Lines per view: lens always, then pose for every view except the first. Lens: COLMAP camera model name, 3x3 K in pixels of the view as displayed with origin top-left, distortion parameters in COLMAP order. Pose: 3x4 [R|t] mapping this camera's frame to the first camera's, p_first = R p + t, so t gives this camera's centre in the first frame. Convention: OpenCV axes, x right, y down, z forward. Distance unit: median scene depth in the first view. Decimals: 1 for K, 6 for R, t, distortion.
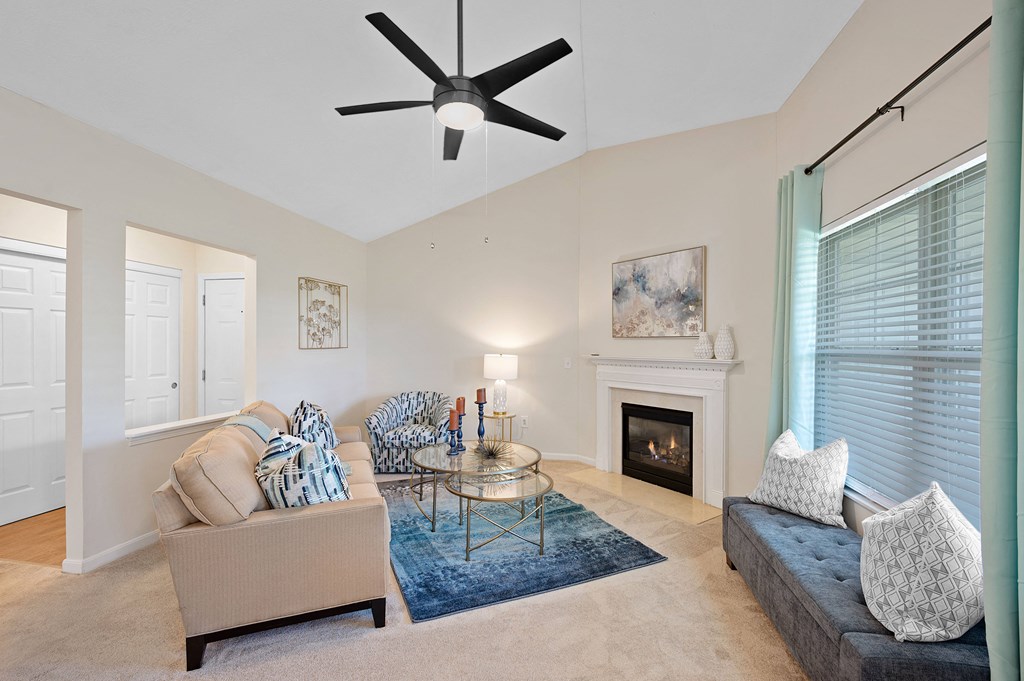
lens RADIAL K [[442.2, 0, 512.5], [0, 442.2, 345.9], [0, 0, 1]] dist [0.001491, 0.000055]
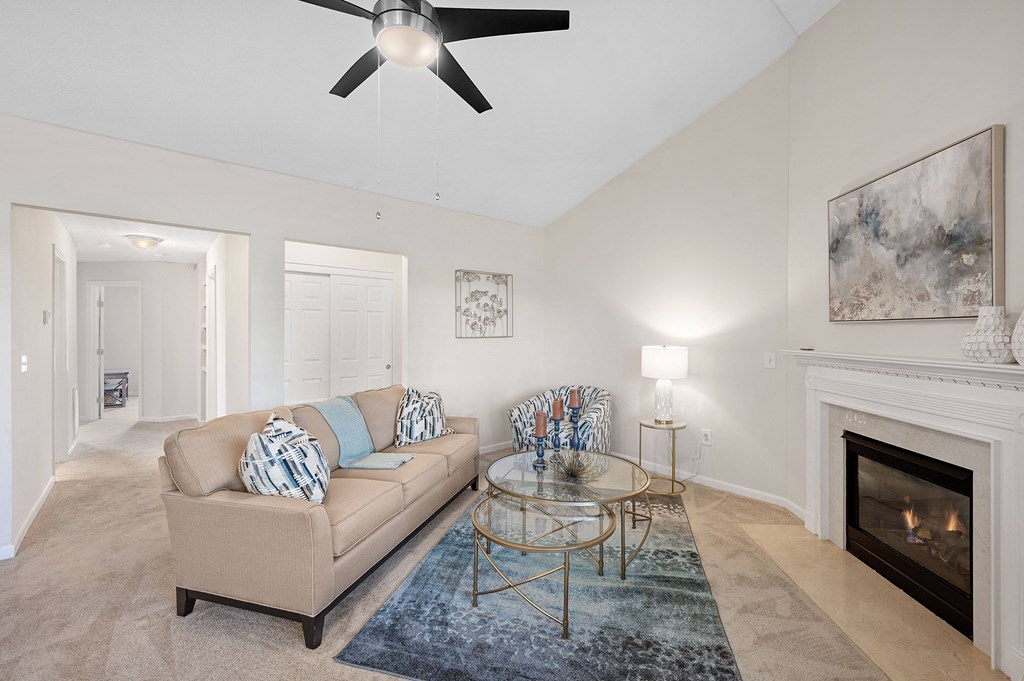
lens RADIAL K [[438.0, 0, 512.6], [0, 438.0, 332.9], [0, 0, 1]] dist [0.007084, -0.000722]
pose [[0.783405, -0.002056, -0.621508, 0.306019], [-0.000269, 0.999993, -0.003646, -0.001144], [0.621511, 0.003024, 0.783400, 0.292194]]
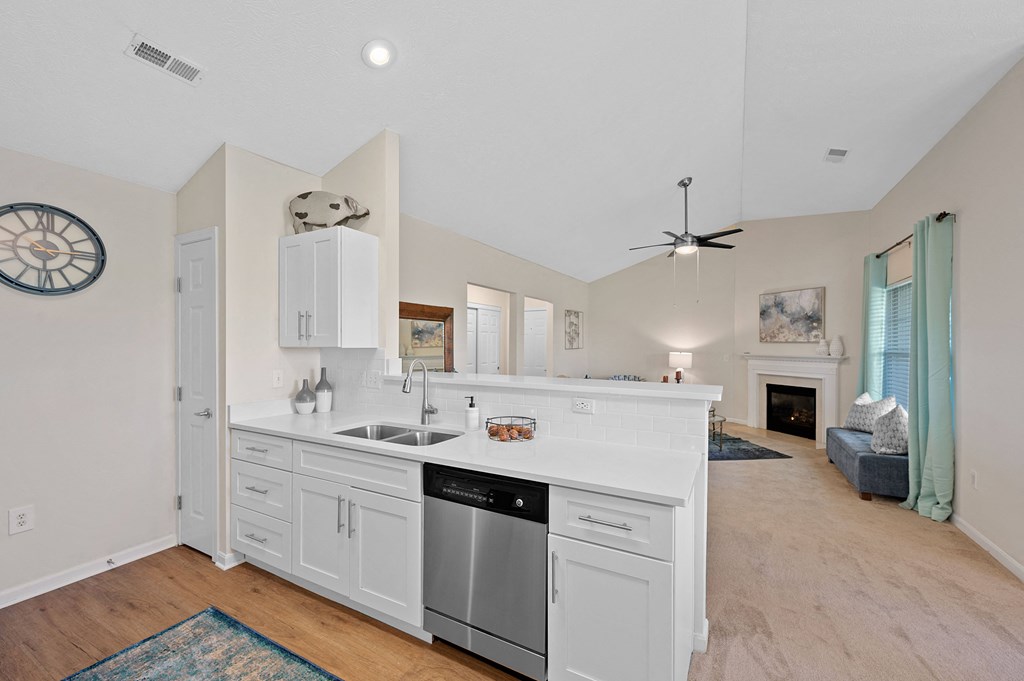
lens RADIAL K [[419.9, 0, 514.6], [0, 419.9, 345.8], [0, 0, 1]] dist [0.017665, 0.000086]
pose [[0.955327, -0.001292, -0.295549, -0.188209], [0.001885, 0.999997, 0.001723, -0.011374], [0.295546, -0.002203, 0.955326, -0.803166]]
